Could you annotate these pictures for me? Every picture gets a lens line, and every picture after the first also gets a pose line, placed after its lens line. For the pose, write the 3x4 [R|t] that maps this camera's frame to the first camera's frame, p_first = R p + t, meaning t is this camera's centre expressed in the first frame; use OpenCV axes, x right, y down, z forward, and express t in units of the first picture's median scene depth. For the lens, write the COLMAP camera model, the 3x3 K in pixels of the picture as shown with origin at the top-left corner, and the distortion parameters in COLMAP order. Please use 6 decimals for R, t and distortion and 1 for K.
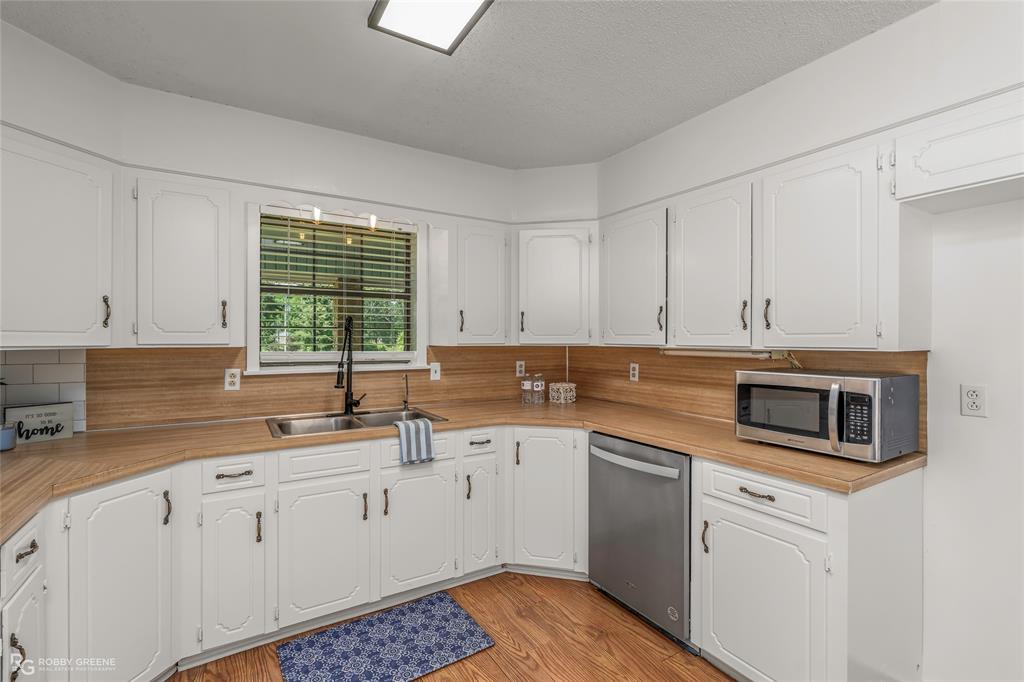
lens RADIAL K [[466.9, 0, 518.1], [0, 466.9, 341.8], [0, 0, 1]] dist [-0.008160, 0.003653]
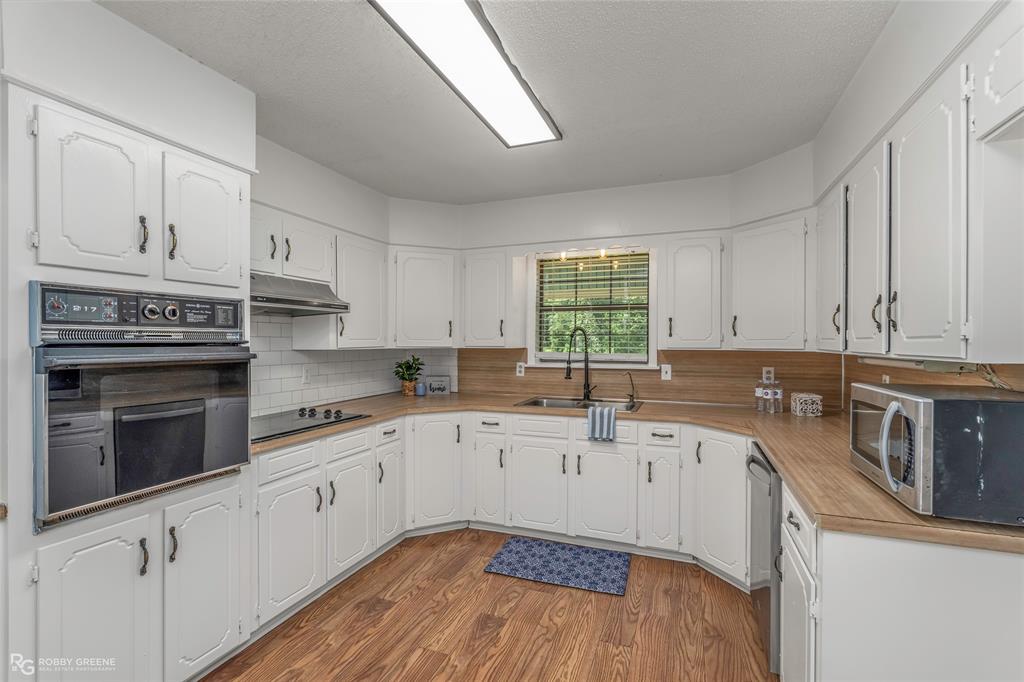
lens RADIAL K [[466.9, 0, 506.2], [0, 466.9, 343.2], [0, 0, 1]] dist [-0.008160, 0.003653]
pose [[0.598647, 0.001466, -0.801012, 0.624675], [-0.005582, 0.999982, -0.002341, -0.002316], [0.800994, 0.005873, 0.598644, 0.023425]]
